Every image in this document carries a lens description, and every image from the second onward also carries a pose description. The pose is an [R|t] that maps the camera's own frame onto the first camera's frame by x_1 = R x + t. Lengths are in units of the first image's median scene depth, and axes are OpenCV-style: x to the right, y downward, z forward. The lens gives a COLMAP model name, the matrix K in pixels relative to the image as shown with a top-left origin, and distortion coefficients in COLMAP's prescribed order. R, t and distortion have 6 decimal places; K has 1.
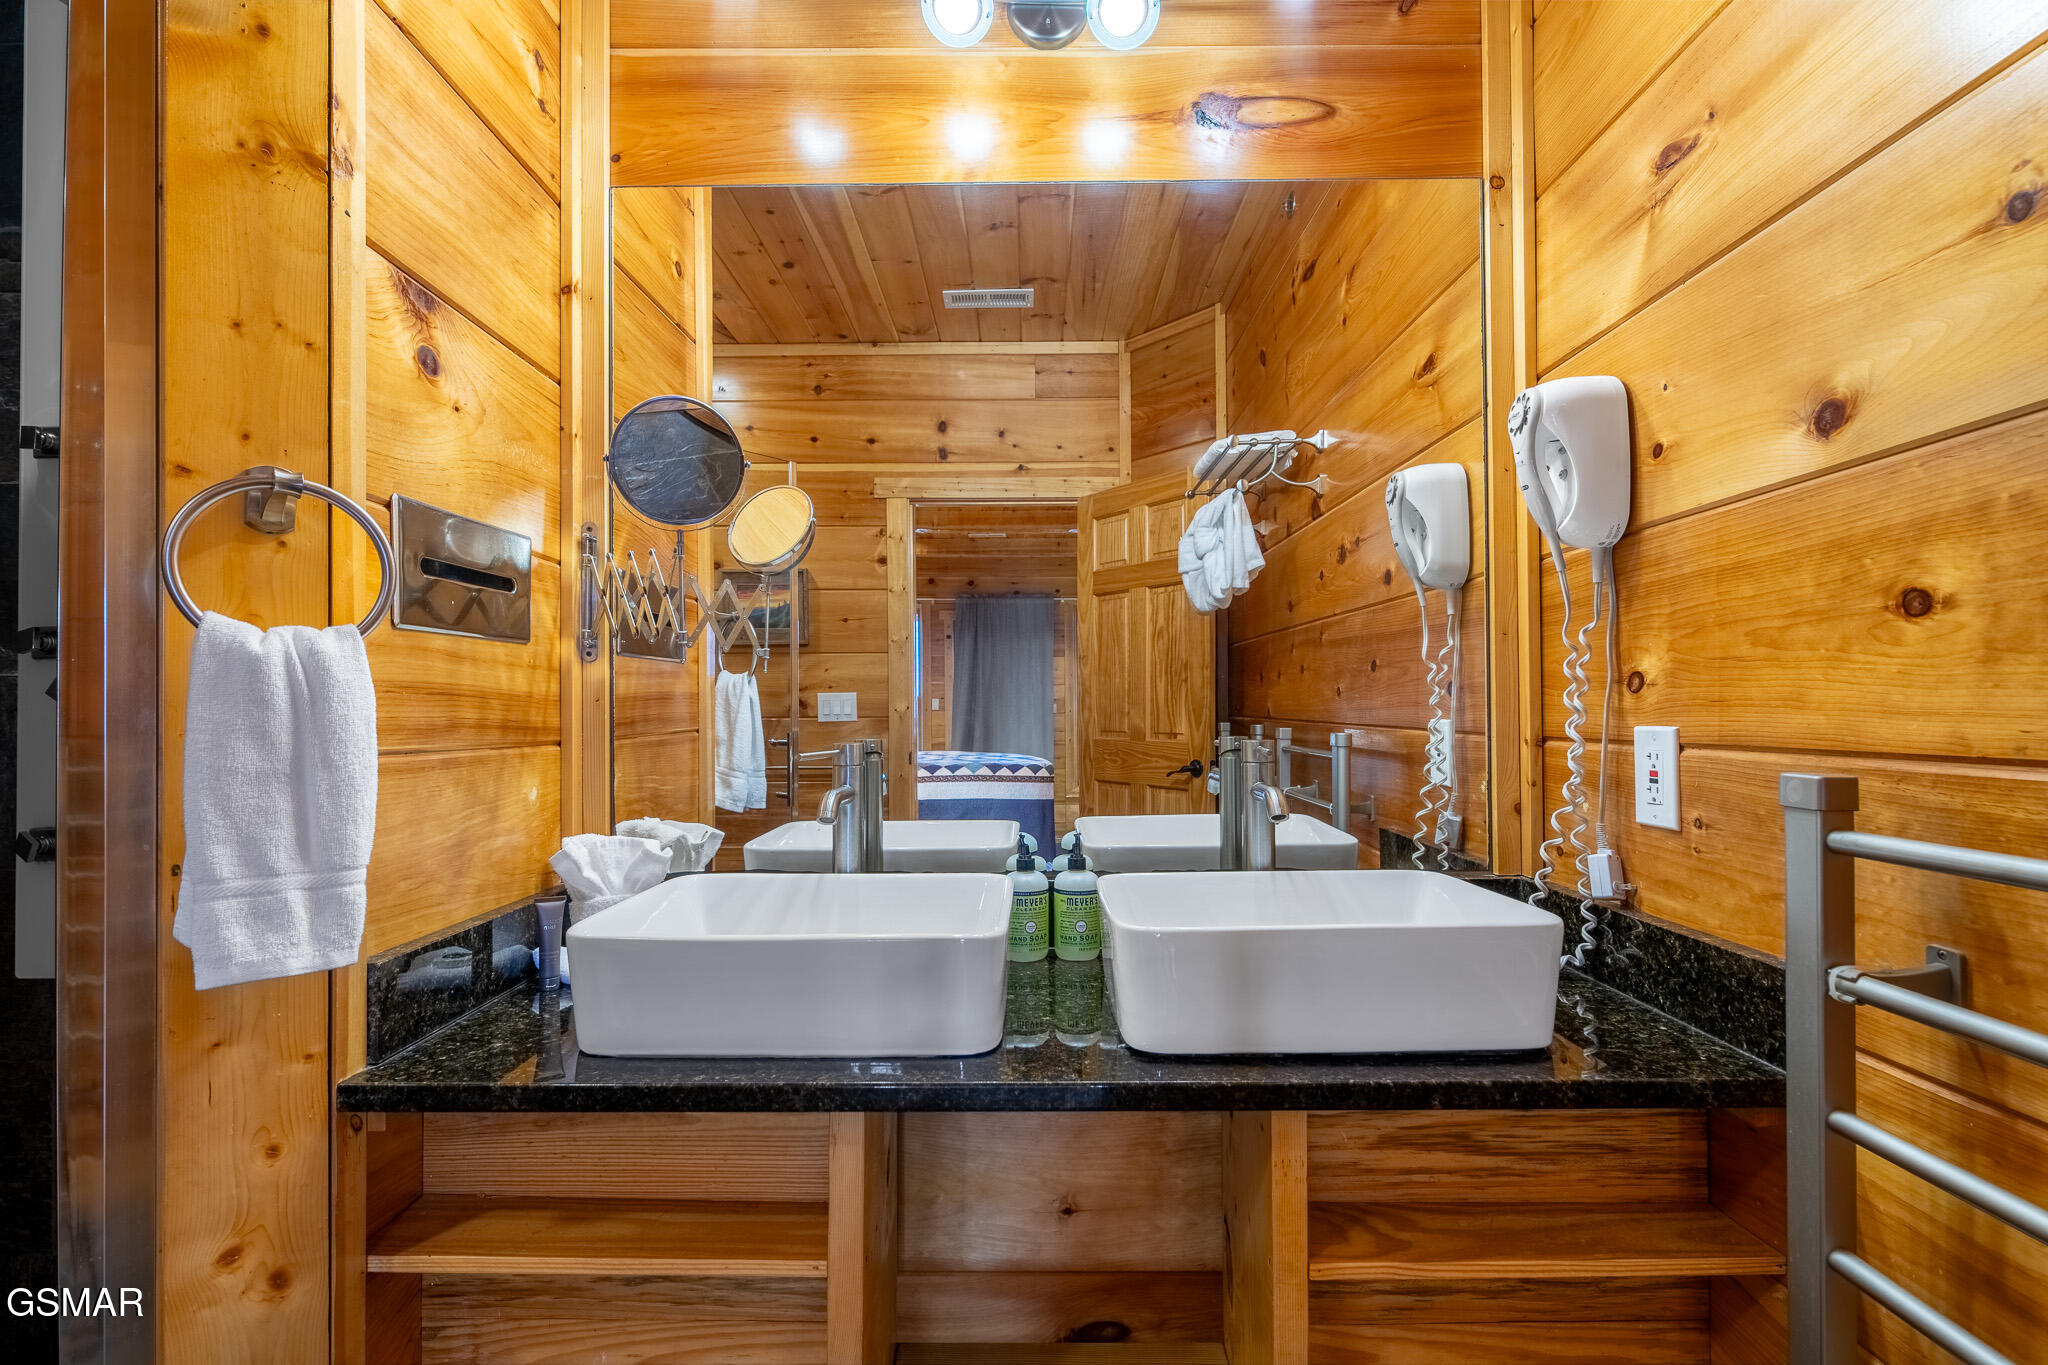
lens RADIAL K [[957.1, 0, 1024.0], [0, 957.1, 682.5], [0, 0, 1]] dist [-0.000898, -0.000024]
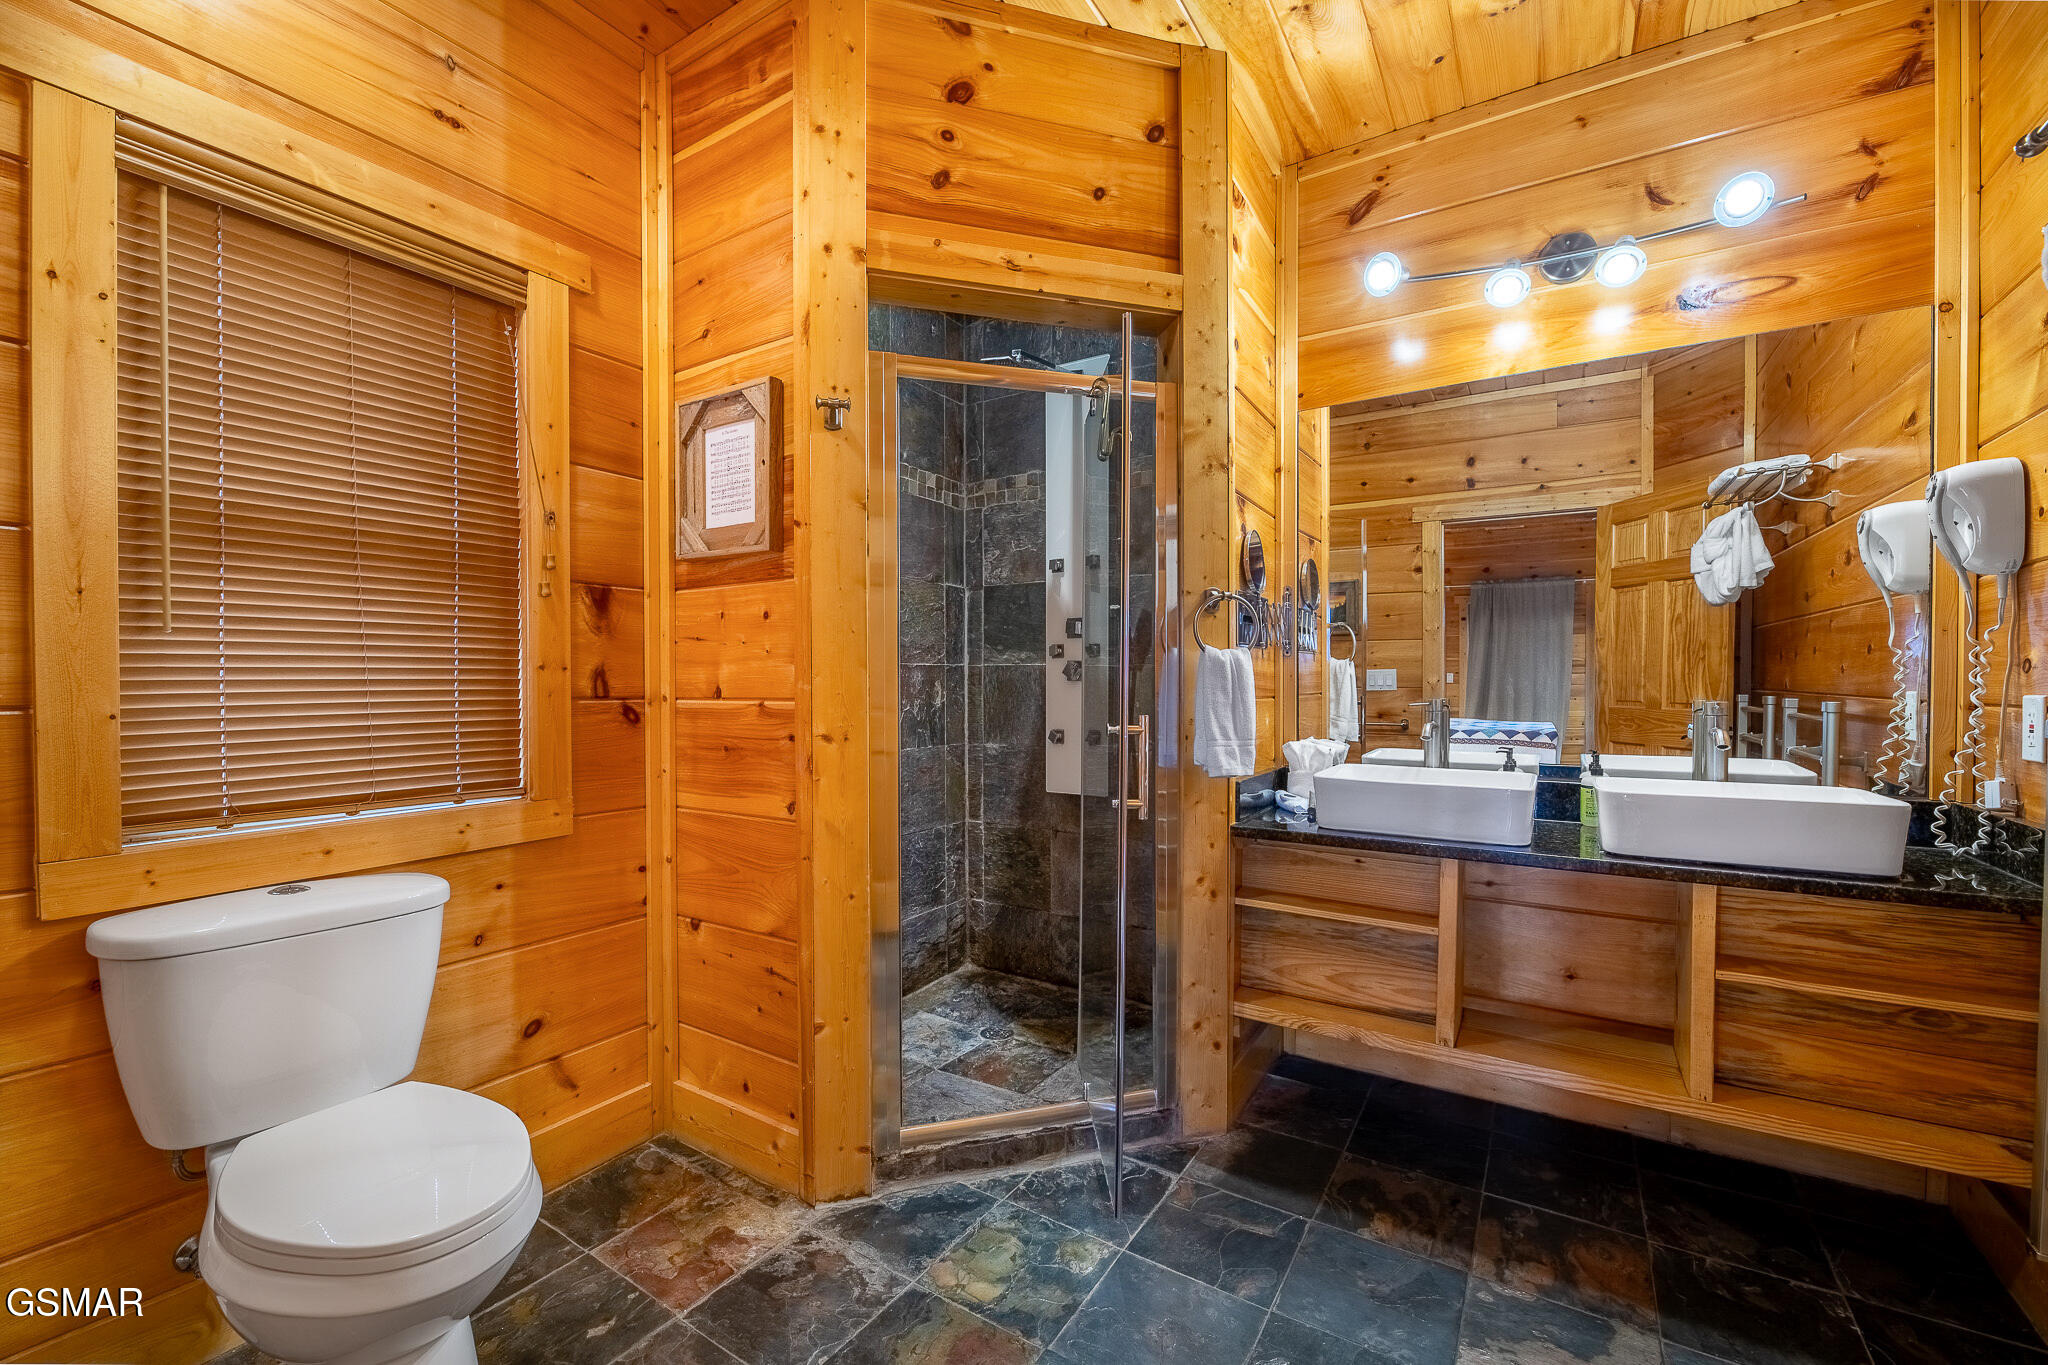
lens RADIAL K [[832.4, 0, 1027.2], [0, 832.4, 693.1], [0, 0, 1]] dist [0.000646, -0.003660]
pose [[0.851591, 0.013120, -0.524043, -0.004897], [0.008824, 0.999186, 0.039354, -0.010970], [0.524133, -0.038138, 0.850782, -0.442965]]
